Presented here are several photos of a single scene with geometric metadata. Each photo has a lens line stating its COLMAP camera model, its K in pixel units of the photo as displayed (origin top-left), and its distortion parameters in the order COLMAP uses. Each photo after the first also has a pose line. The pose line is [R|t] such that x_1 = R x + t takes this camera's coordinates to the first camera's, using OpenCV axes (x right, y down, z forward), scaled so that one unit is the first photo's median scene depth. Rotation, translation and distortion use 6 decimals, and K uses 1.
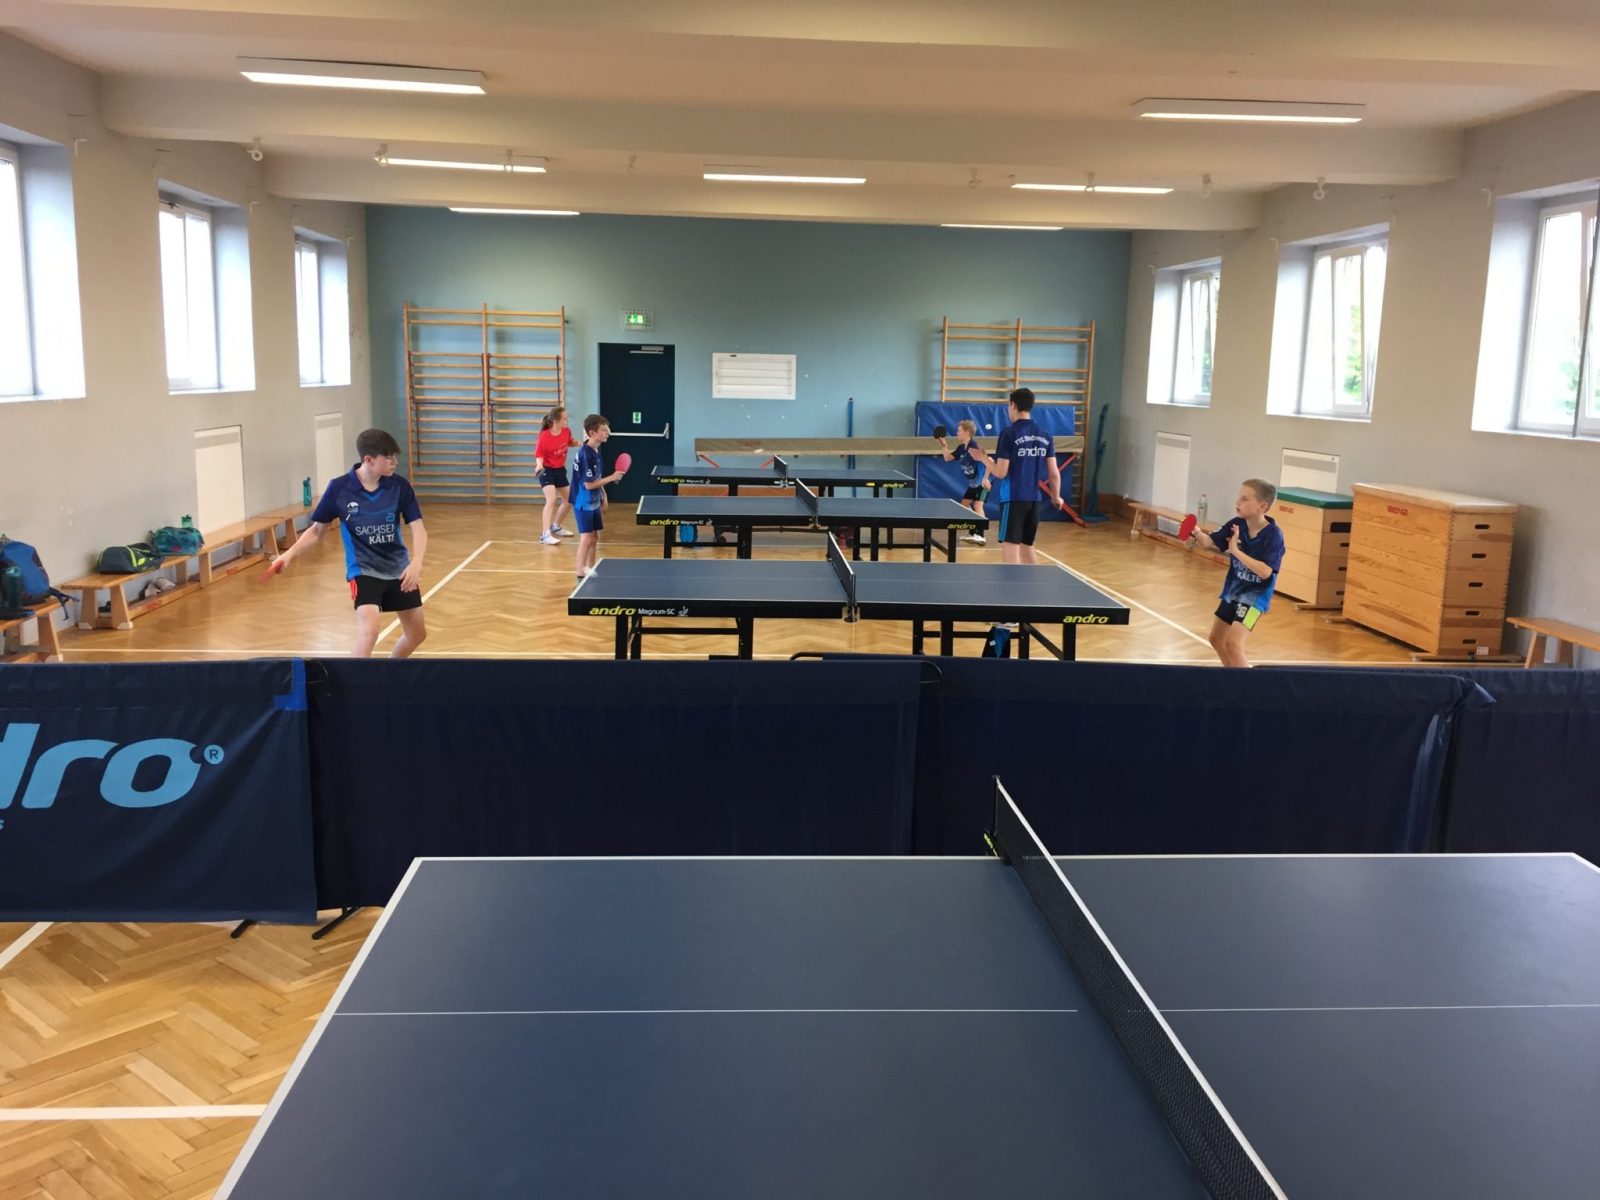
lens RADIAL K [[1364.8, 0, 801.8], [0, 1364.8, 590.0], [0, 0, 1]] dist [0.090474, -0.132463]
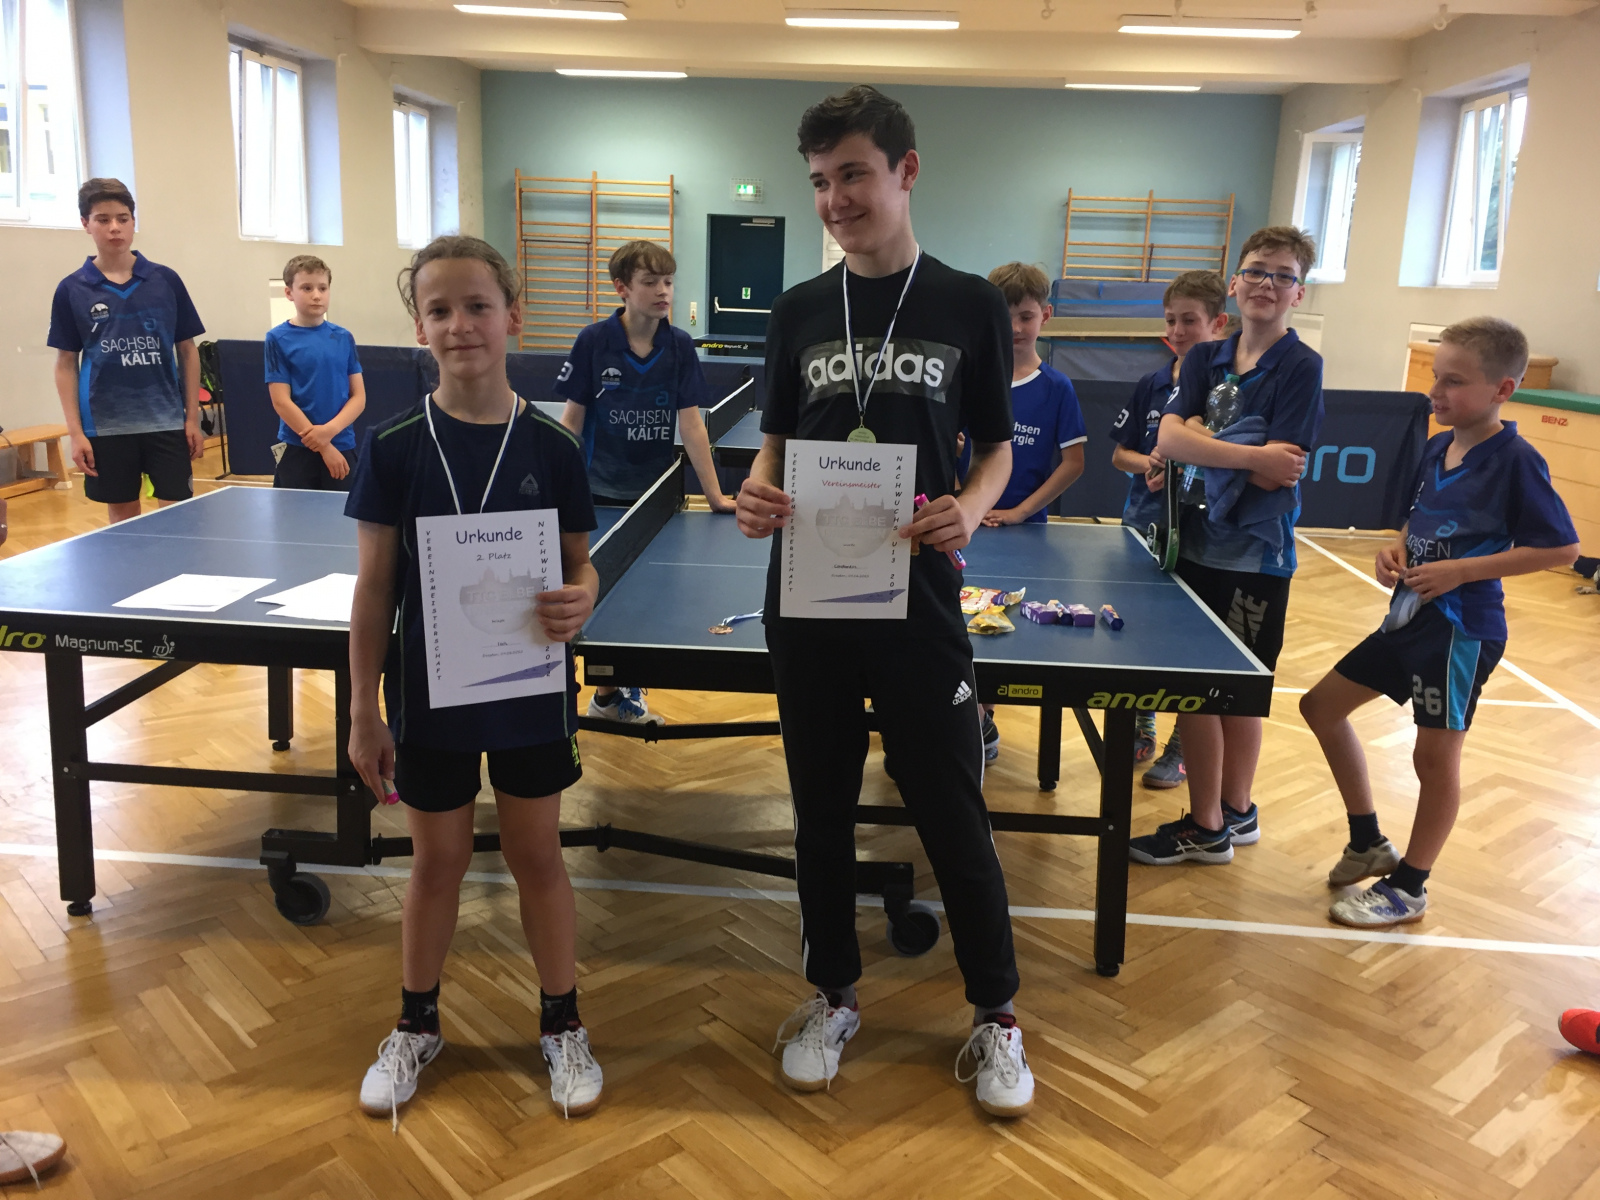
lens RADIAL K [[1370.0, 0, 804.3], [0, 1370.0, 584.8], [0, 0, 1]] dist [0.092979, -0.138957]
pose [[0.990764, 0.042592, -0.128737, 0.058646], [-0.034836, 0.997474, 0.061908, 0.020481], [0.131049, -0.056851, 0.989745, 0.020835]]
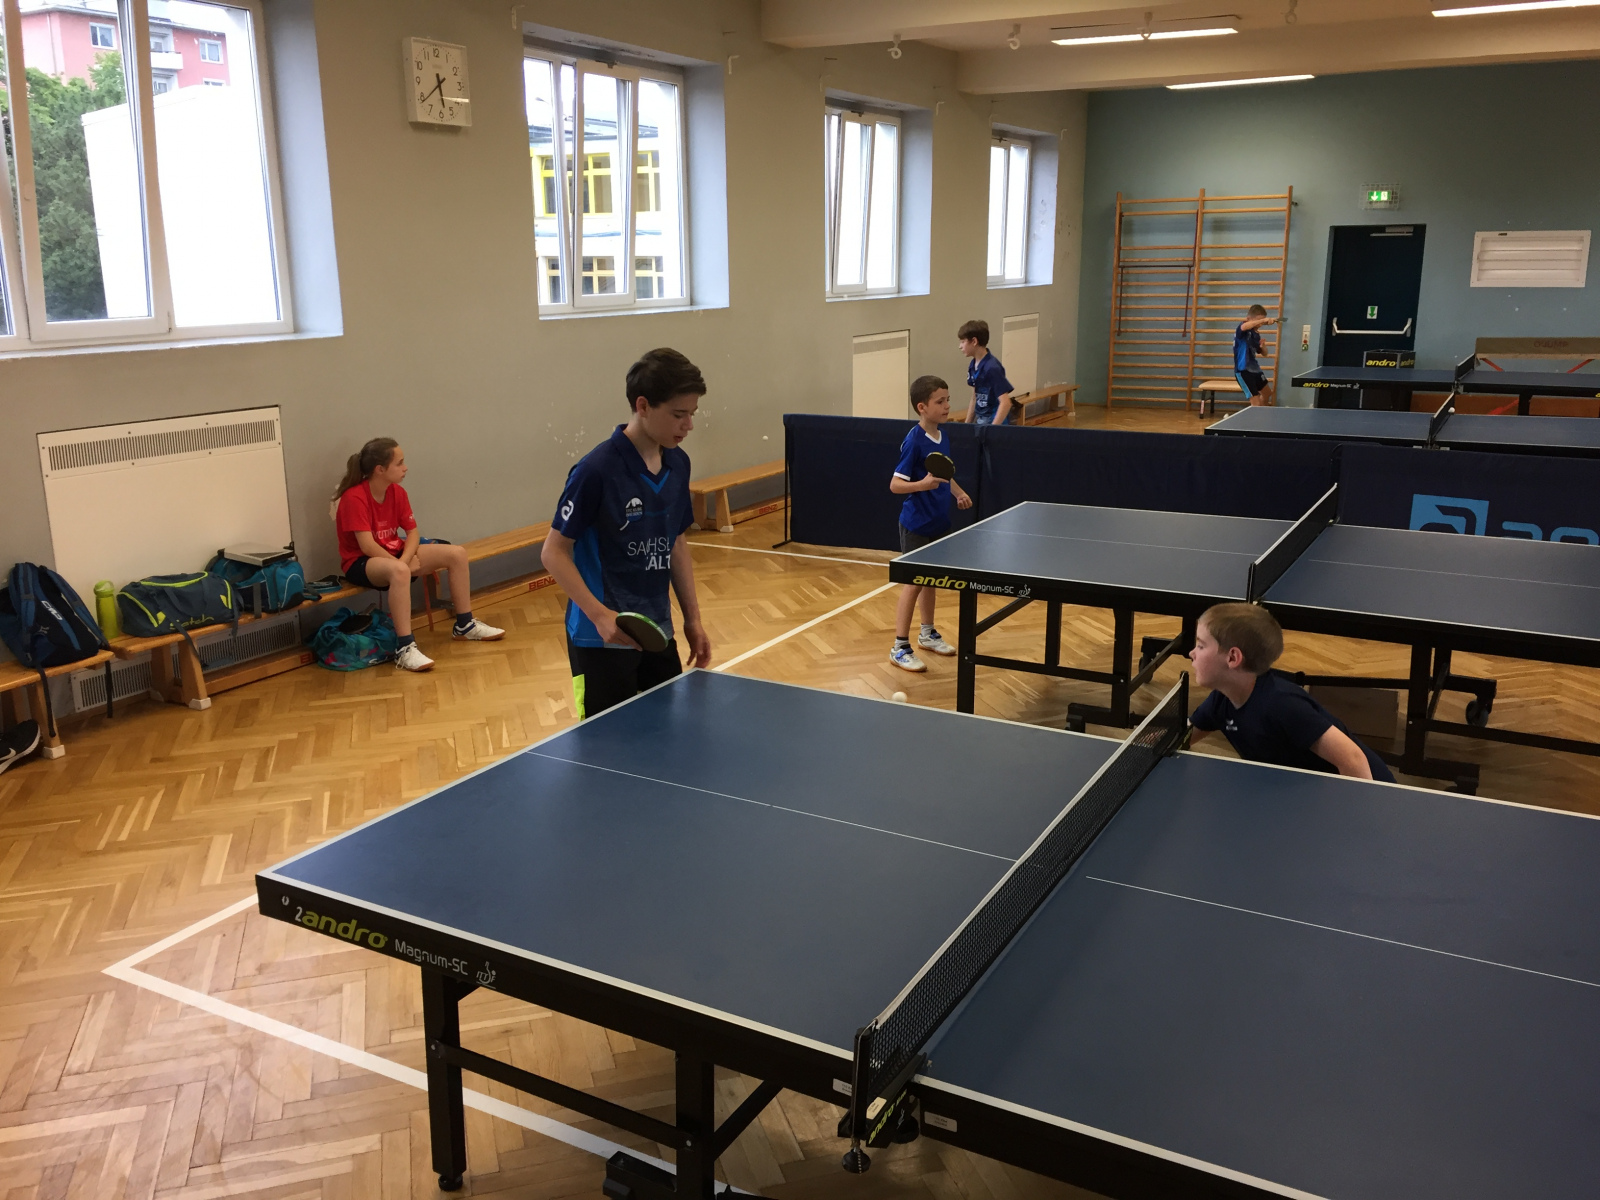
lens RADIAL K [[1364.8, 0, 801.8], [0, 1364.8, 590.0], [0, 0, 1]] dist [0.090474, -0.132463]
pose [[0.839872, 0.098798, -0.533718, 0.062553], [-0.058350, 0.994031, 0.092187, -0.011915], [0.539639, -0.046283, 0.840623, 0.068864]]
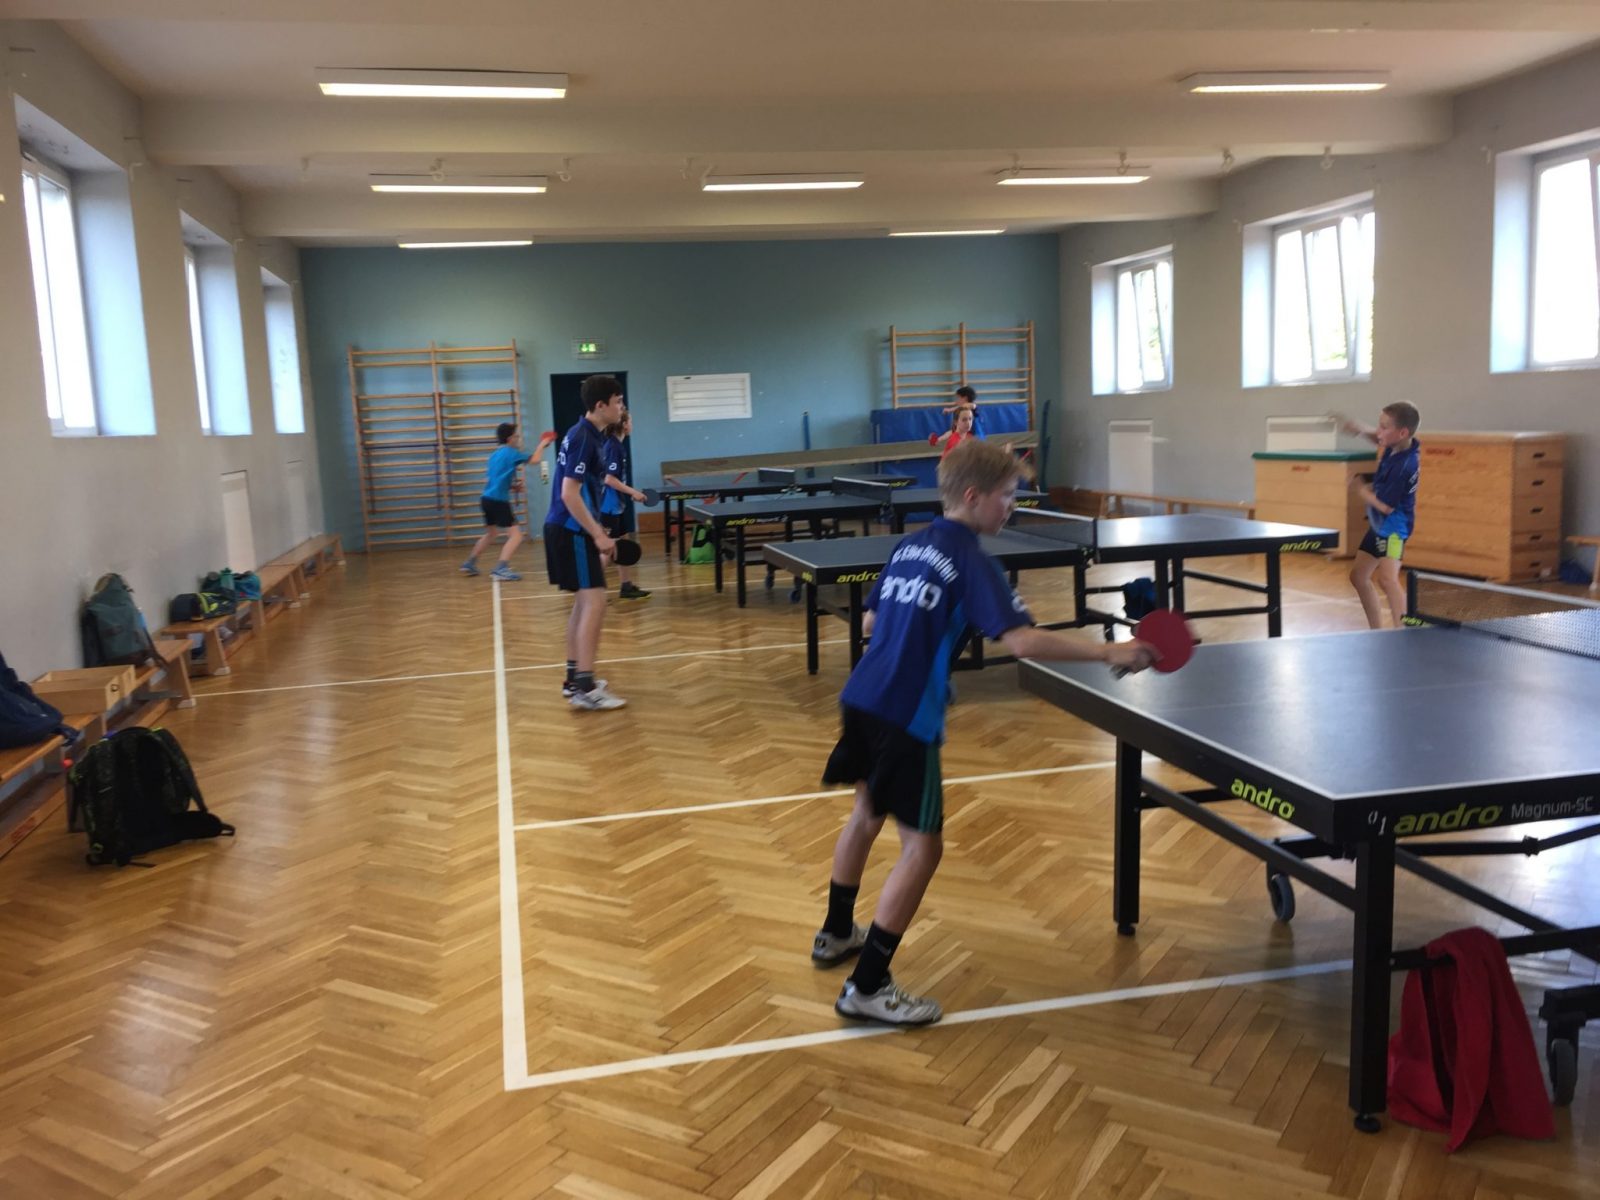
lens RADIAL K [[1364.8, 0, 801.8], [0, 1364.8, 590.0], [0, 0, 1]] dist [0.090474, -0.132463]
pose [[0.987545, -0.089557, 0.129364, -0.113135], [0.093724, 0.995246, -0.026478, 0.017038], [-0.126378, 0.038273, 0.991244, 0.007593]]
